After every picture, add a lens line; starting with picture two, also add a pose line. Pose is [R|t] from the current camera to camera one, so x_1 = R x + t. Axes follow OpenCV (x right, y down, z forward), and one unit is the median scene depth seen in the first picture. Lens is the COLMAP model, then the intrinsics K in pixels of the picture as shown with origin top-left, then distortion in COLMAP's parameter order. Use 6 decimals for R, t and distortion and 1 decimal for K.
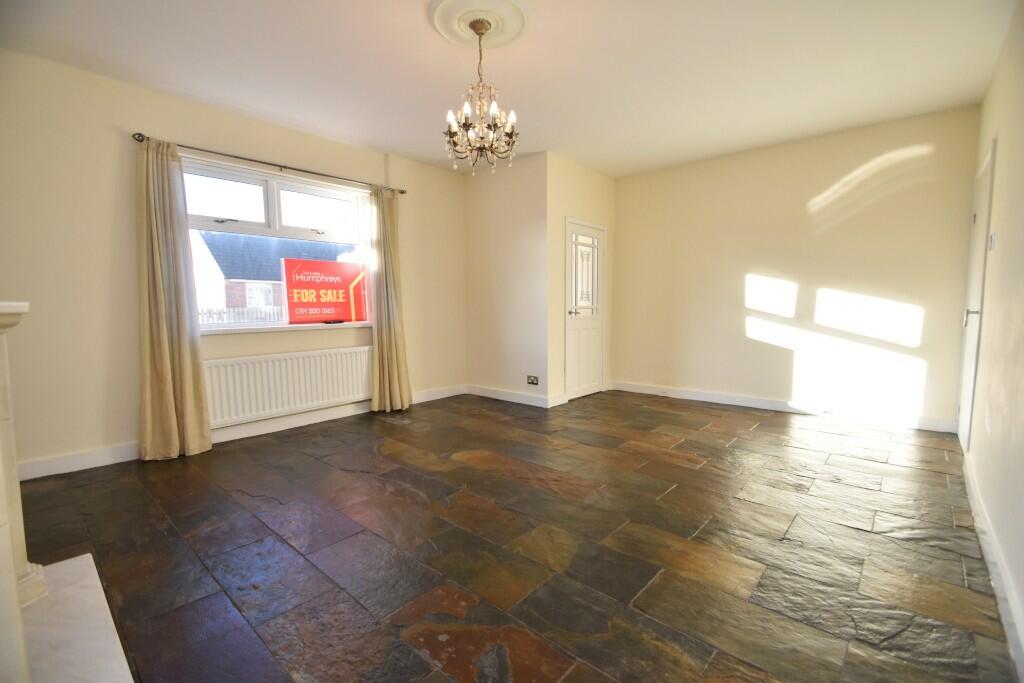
lens RADIAL K [[447.5, 0, 510.5], [0, 447.5, 348.2], [0, 0, 1]] dist [0.016831, -0.021251]
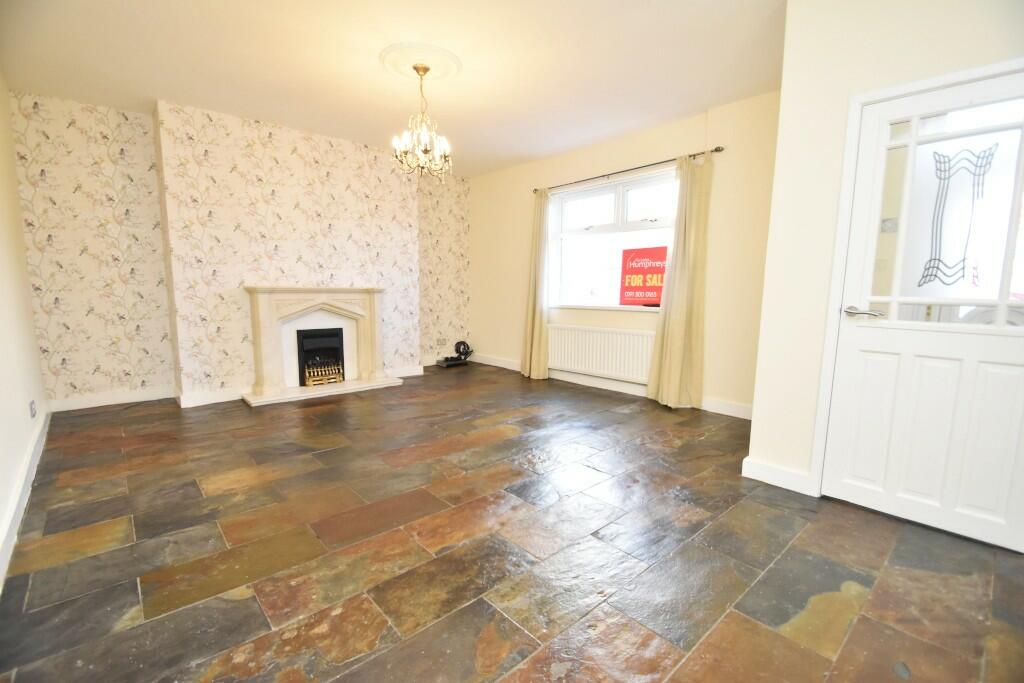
lens RADIAL K [[447.5, 0, 510.5], [0, 447.5, 348.2], [0, 0, 1]] dist [0.016831, -0.021251]
pose [[-0.097992, 0.137939, -0.985581, 0.698425], [-0.102838, 0.983642, 0.147892, -0.083507], [0.989860, 0.115847, -0.082204, 0.797821]]
